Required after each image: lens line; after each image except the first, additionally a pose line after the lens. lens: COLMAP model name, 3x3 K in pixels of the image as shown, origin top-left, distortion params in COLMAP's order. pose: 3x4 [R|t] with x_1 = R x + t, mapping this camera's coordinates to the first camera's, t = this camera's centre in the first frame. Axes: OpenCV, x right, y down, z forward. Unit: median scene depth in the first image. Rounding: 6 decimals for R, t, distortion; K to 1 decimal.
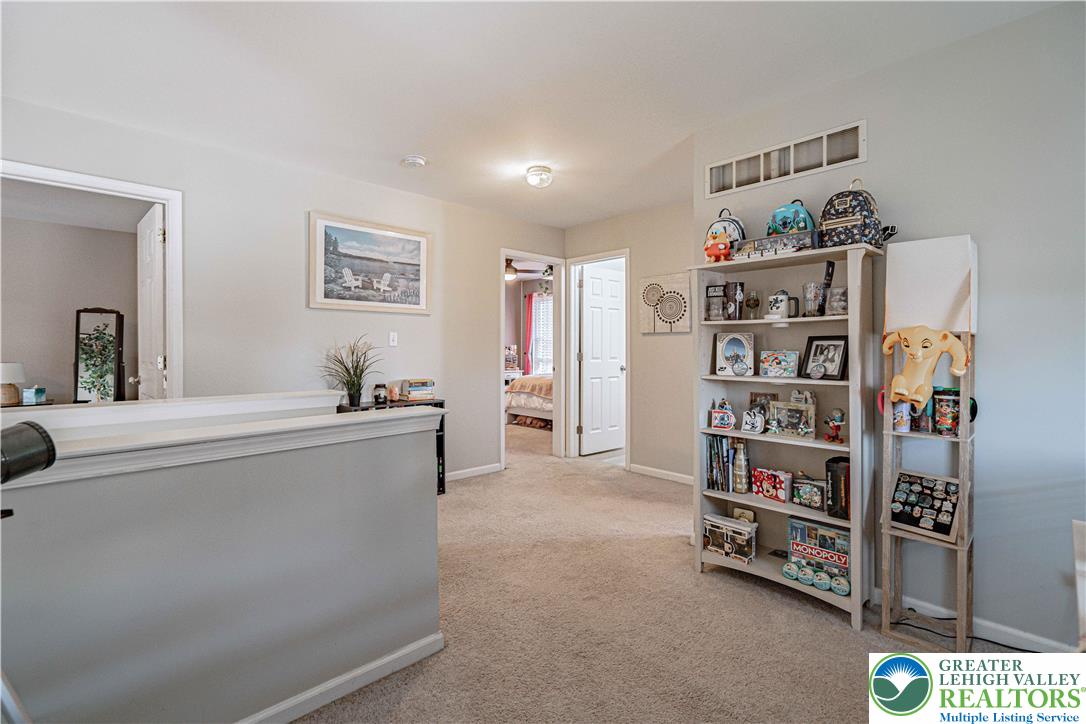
lens RADIAL K [[504.7, 0, 541.3], [0, 504.7, 339.4], [0, 0, 1]] dist [-0.001898, -0.000536]
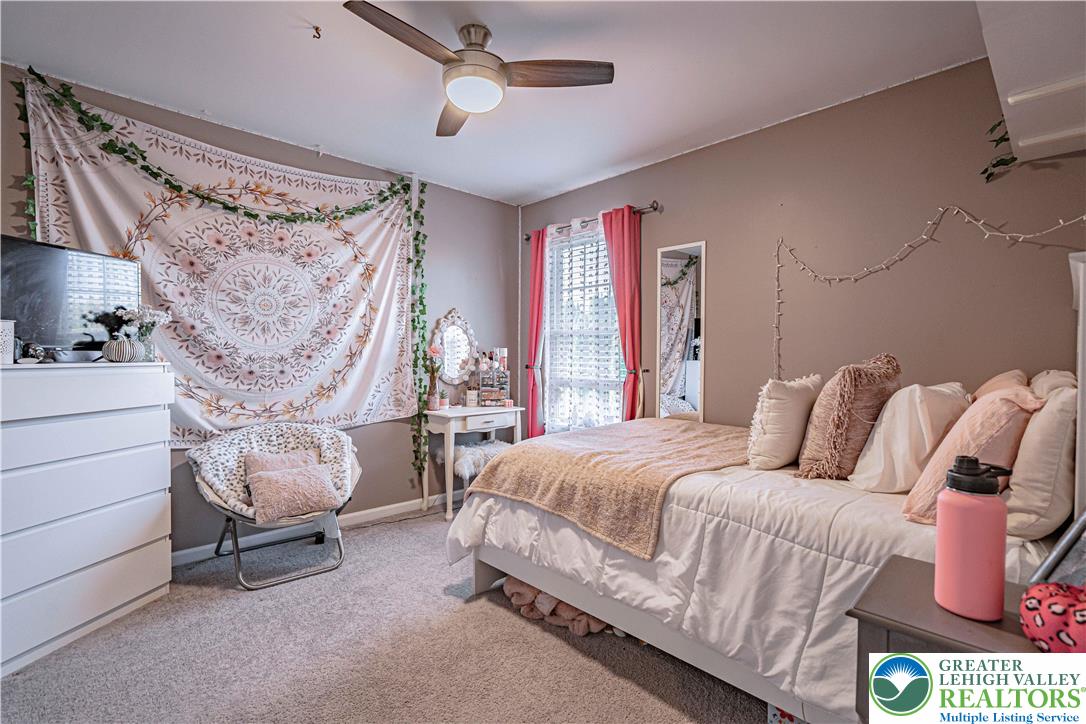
lens RADIAL K [[497.1, 0, 546.1], [0, 497.1, 358.1], [0, 0, 1]] dist [-0.002214, 0.000280]
pose [[0.999847, 0.002922, 0.017265, -0.024076], [-0.003188, 0.999877, 0.015388, 0.013617], [-0.017218, -0.015440, 0.999733, 0.585632]]
